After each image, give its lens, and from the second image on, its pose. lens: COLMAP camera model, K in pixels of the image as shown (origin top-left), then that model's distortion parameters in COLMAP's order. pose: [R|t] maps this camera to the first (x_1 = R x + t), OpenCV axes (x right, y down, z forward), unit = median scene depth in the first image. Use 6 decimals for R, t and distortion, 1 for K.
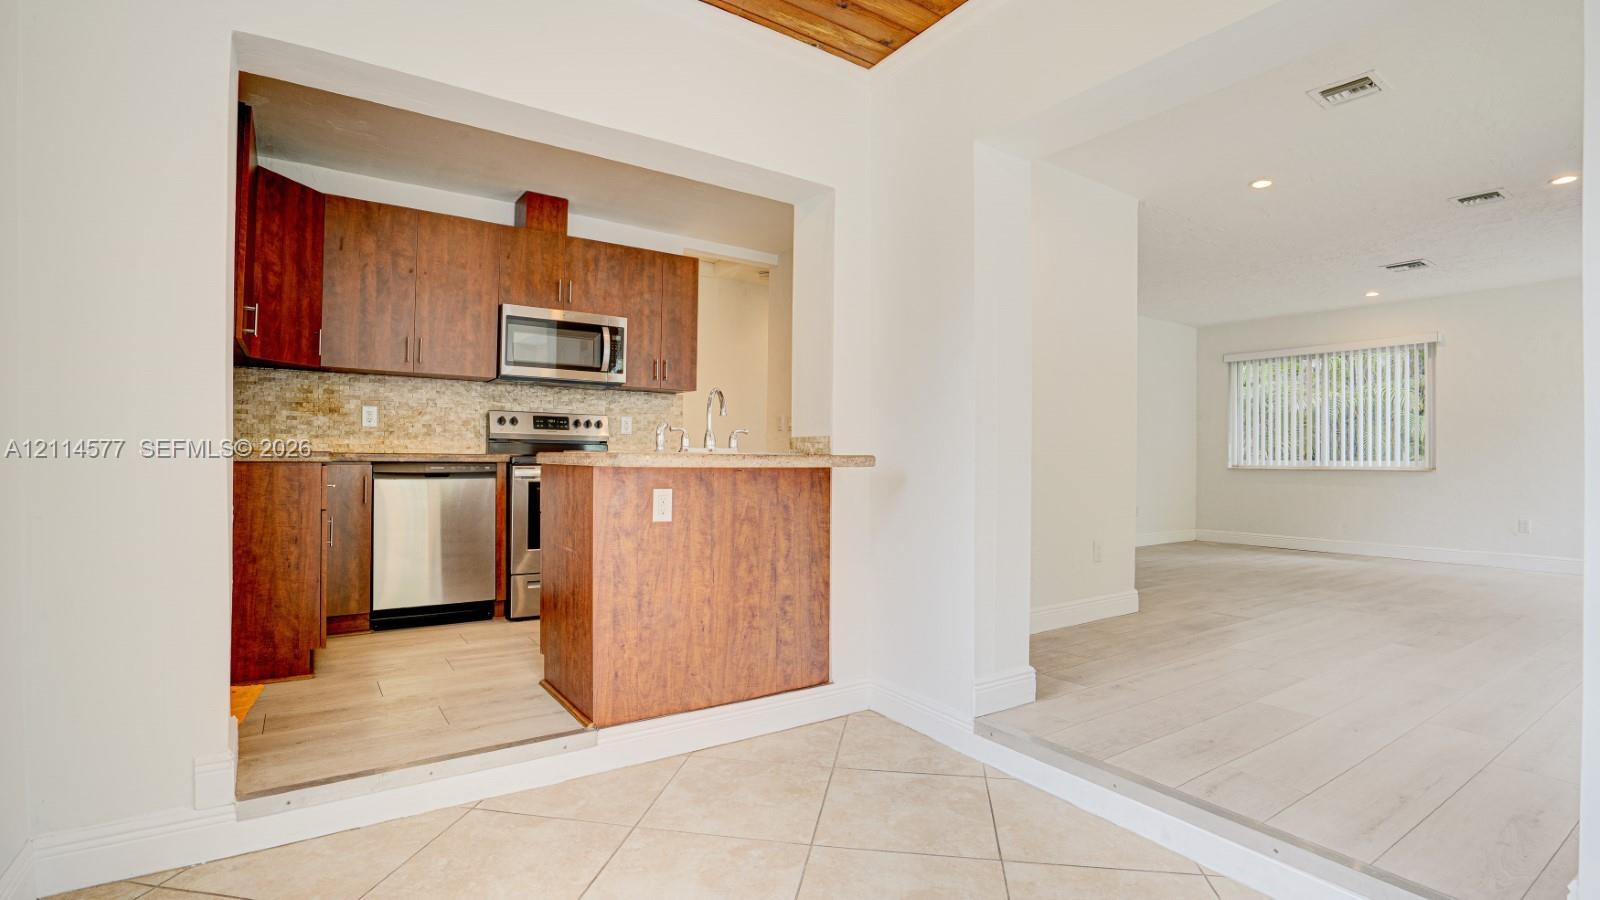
lens RADIAL K [[748.3, 0, 794.8], [0, 748.3, 448.2], [0, 0, 1]] dist [-0.050000, 0.017630]
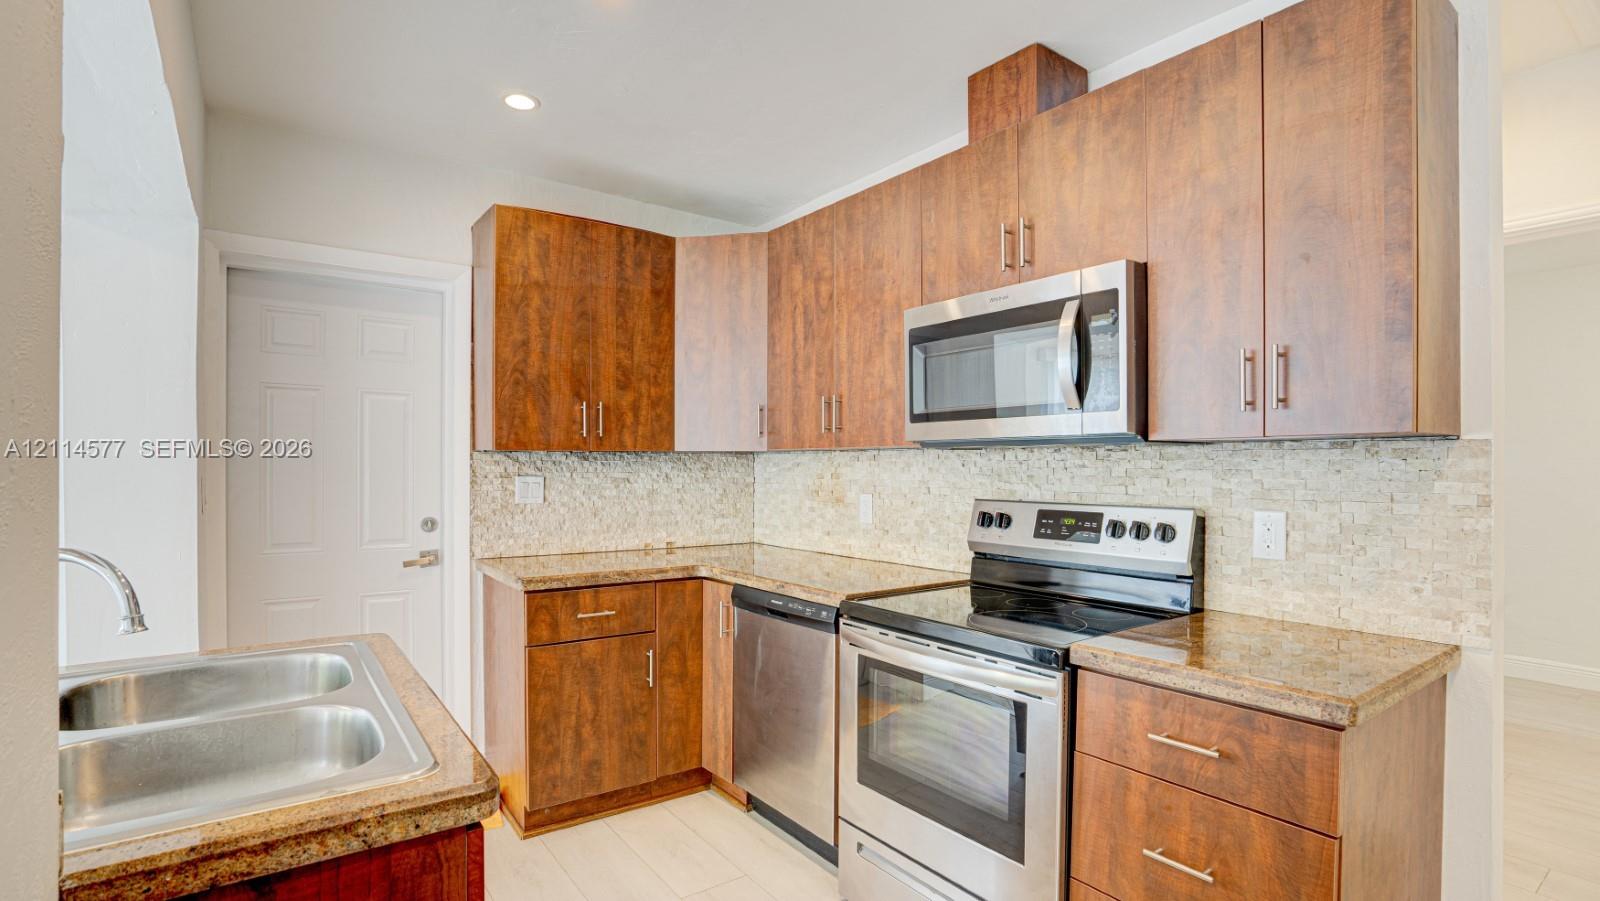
lens RADIAL K [[748.3, 0, 820.2], [0, 748.3, 469.9], [0, 0, 1]] dist [-0.050000, 0.017630]
pose [[0.057947, -0.009775, -0.998272, 0.151648], [0.009942, 0.999908, -0.009214, -0.075076], [0.998270, -0.009391, 0.058039, 0.923360]]
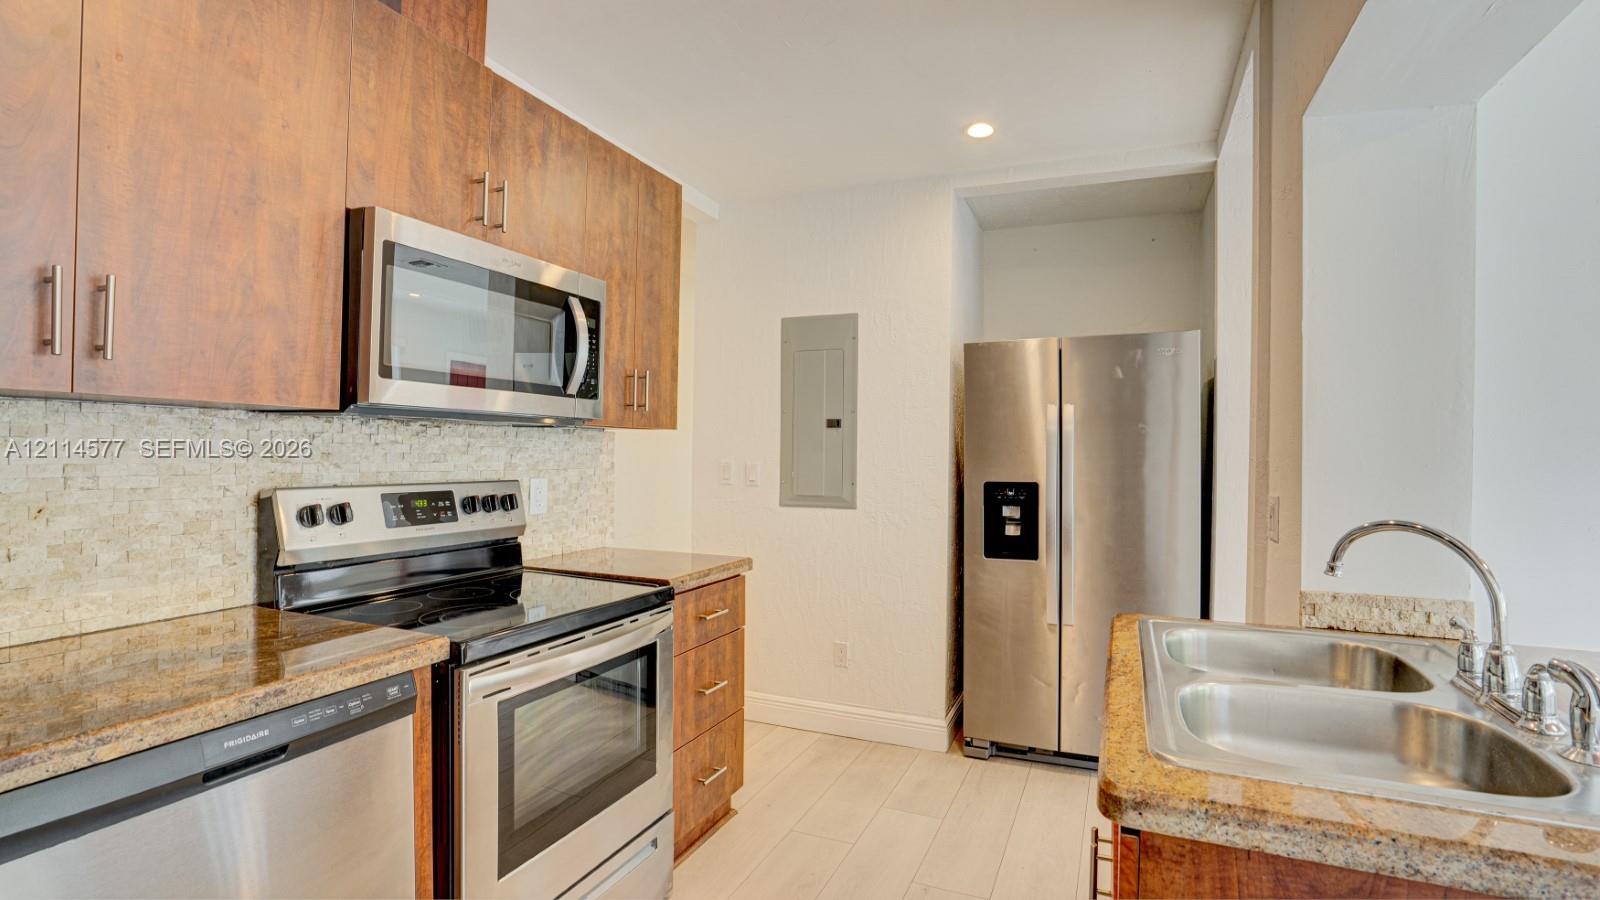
lens RADIAL K [[748.3, 0, 805.9], [0, 748.3, 450.9], [0, 0, 1]] dist [-0.050000, 0.017630]
pose [[0.842015, 0.000287, 0.539454, -0.417523], [-0.009727, 0.999845, 0.014650, -0.084759], [-0.539366, -0.017583, 0.841888, 0.595795]]
